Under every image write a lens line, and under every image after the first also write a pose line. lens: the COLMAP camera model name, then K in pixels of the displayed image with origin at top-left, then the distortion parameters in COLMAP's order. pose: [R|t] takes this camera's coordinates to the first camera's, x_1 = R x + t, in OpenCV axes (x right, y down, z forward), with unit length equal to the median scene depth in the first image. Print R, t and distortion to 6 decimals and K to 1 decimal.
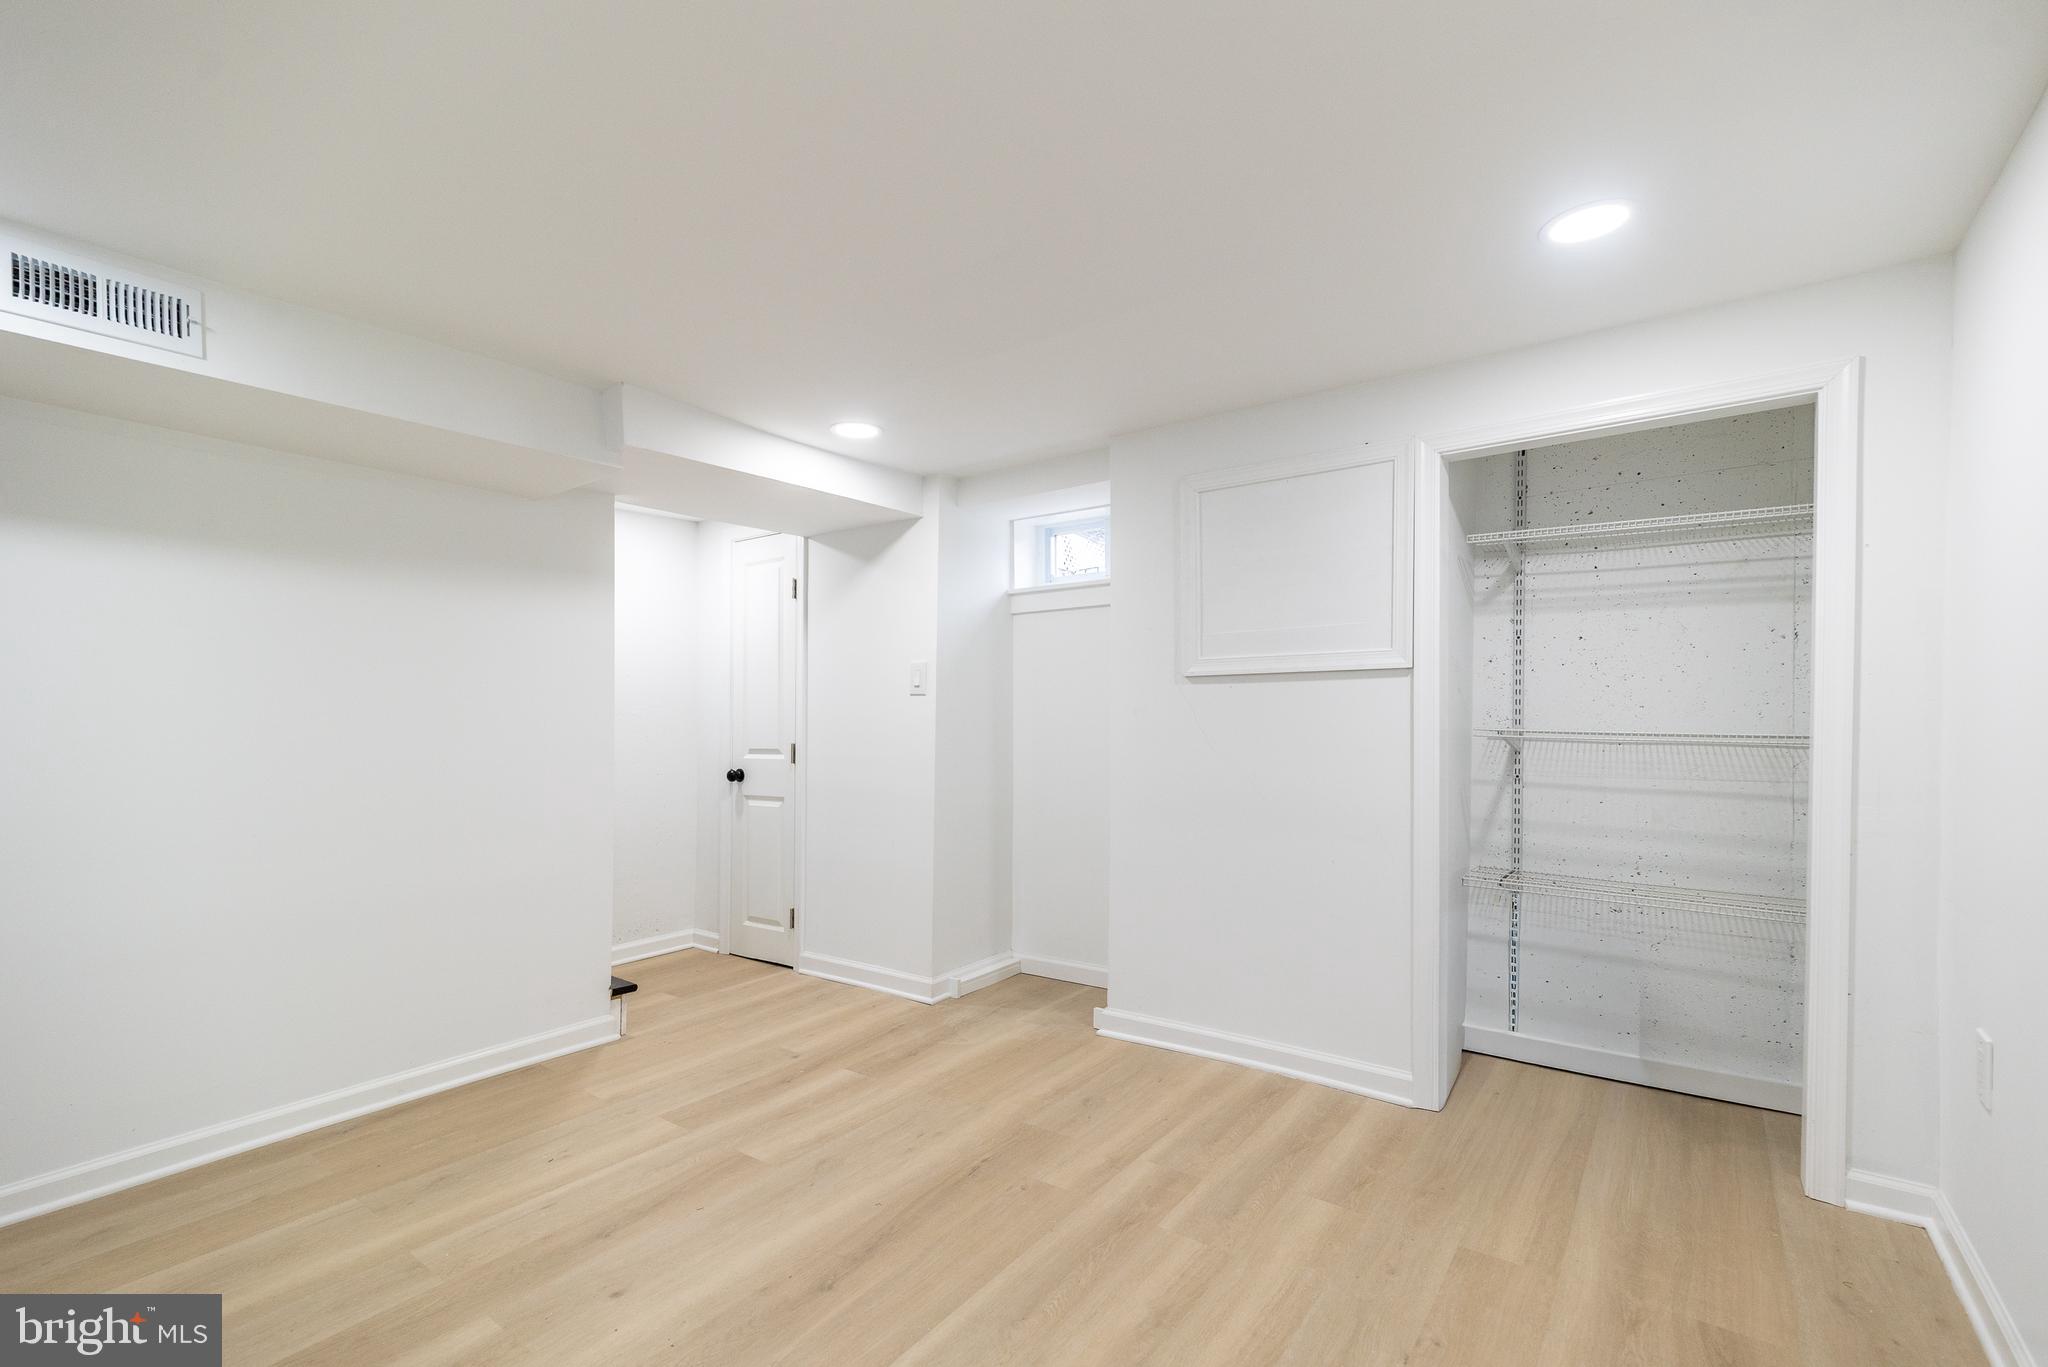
lens RADIAL K [[909.8, 0, 1017.0], [0, 909.8, 710.0], [0, 0, 1]] dist [0.007594, 0.000419]
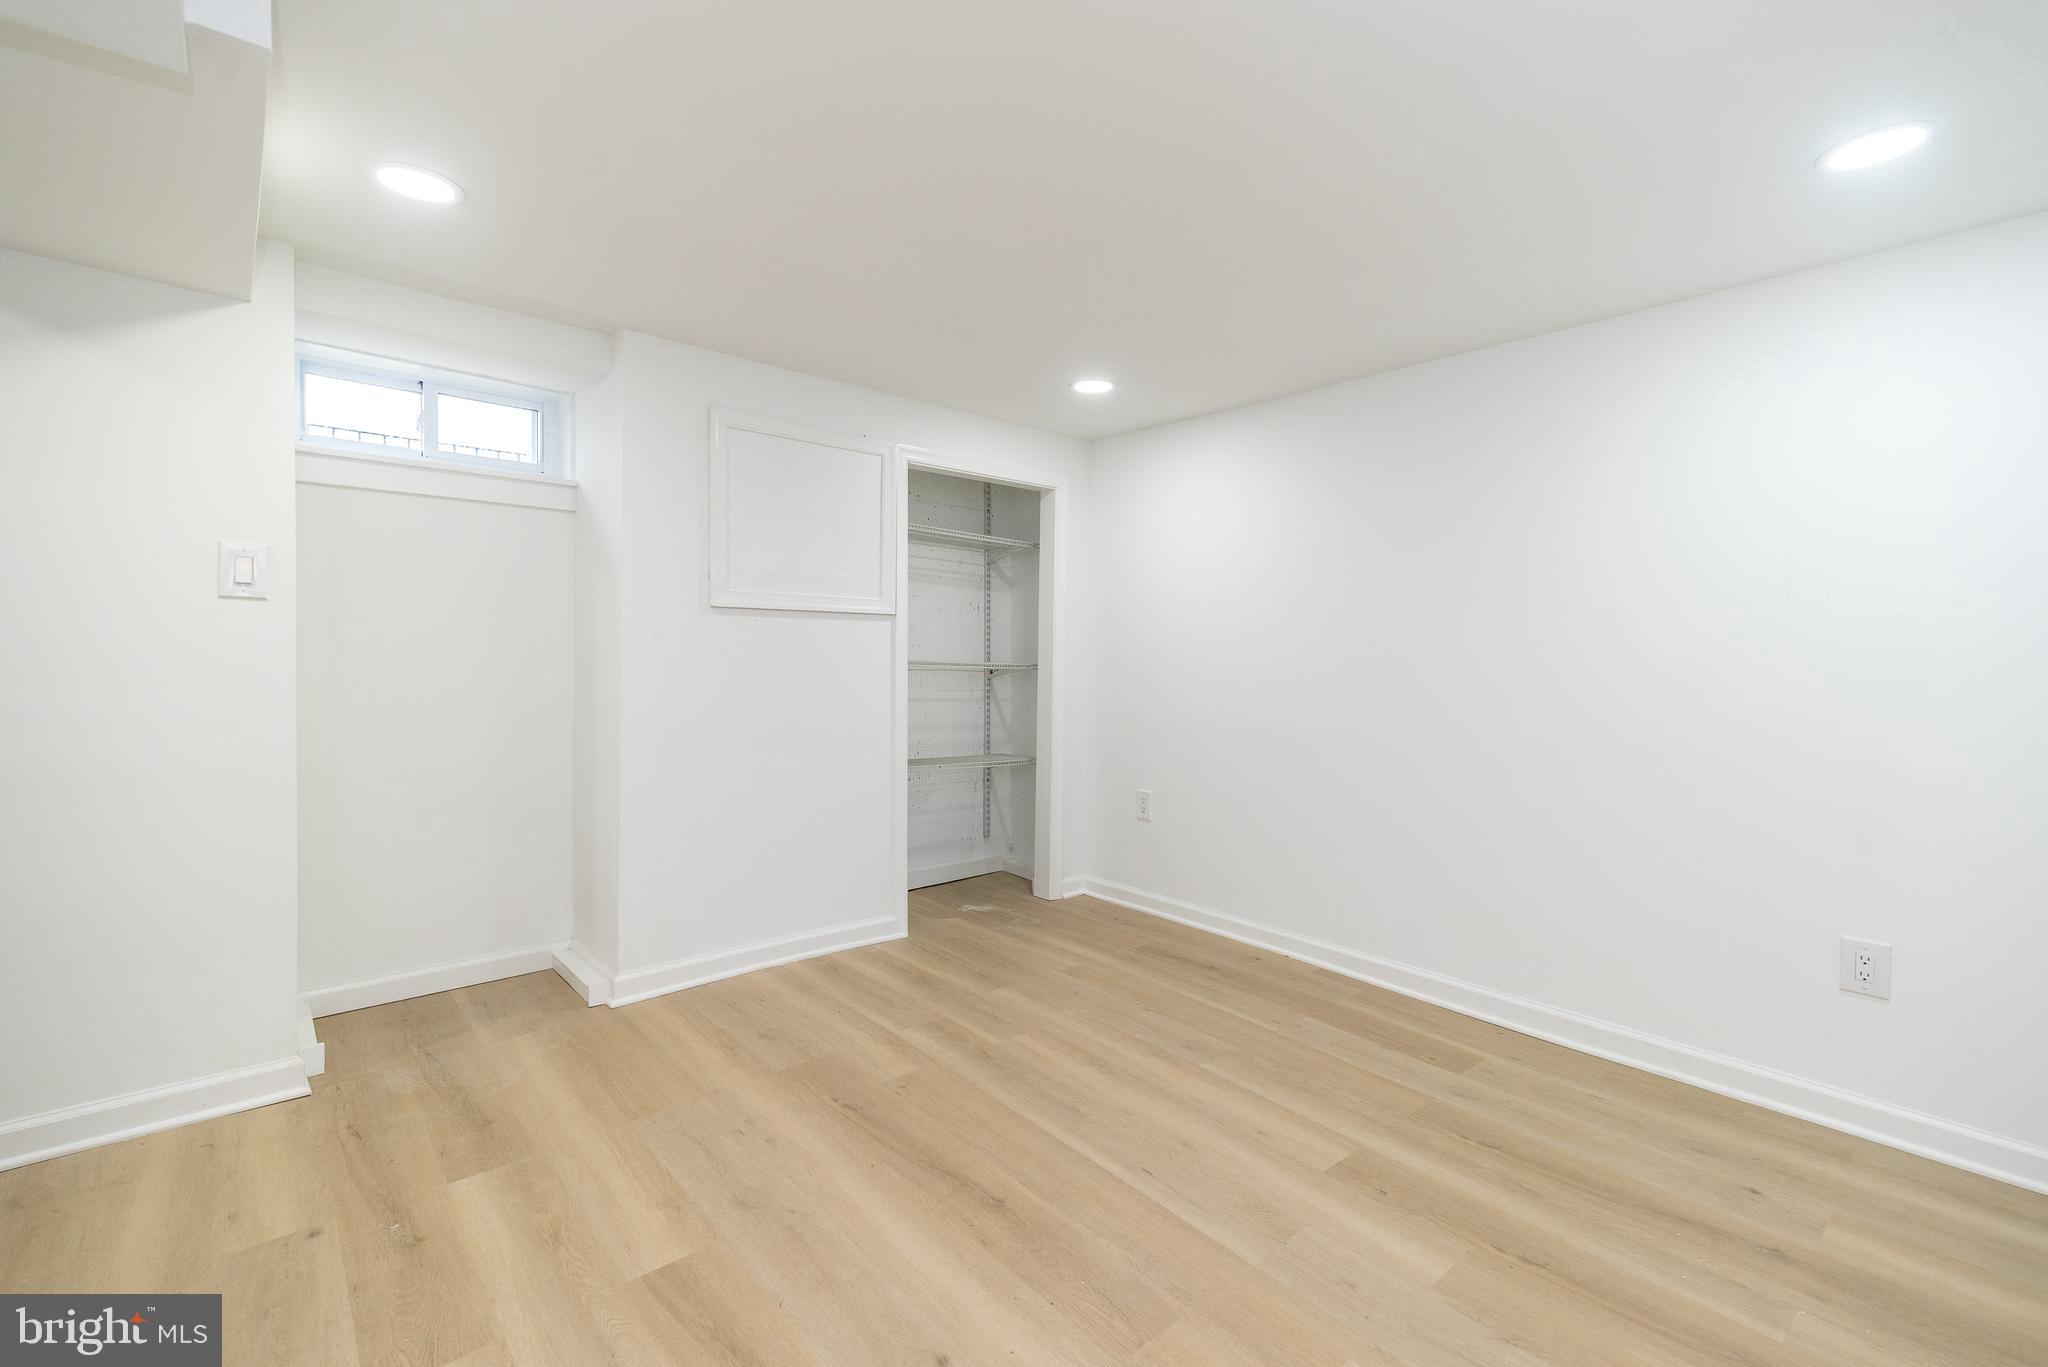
lens RADIAL K [[899.9, 0, 1031.7], [0, 899.9, 667.1], [0, 0, 1]] dist [0.006454, 0.000028]
pose [[0.198928, -0.005408, 0.979999, -0.866536], [-0.026901, 0.999578, 0.010977, 0.011046], [-0.979645, -0.028547, 0.198698, 0.564705]]
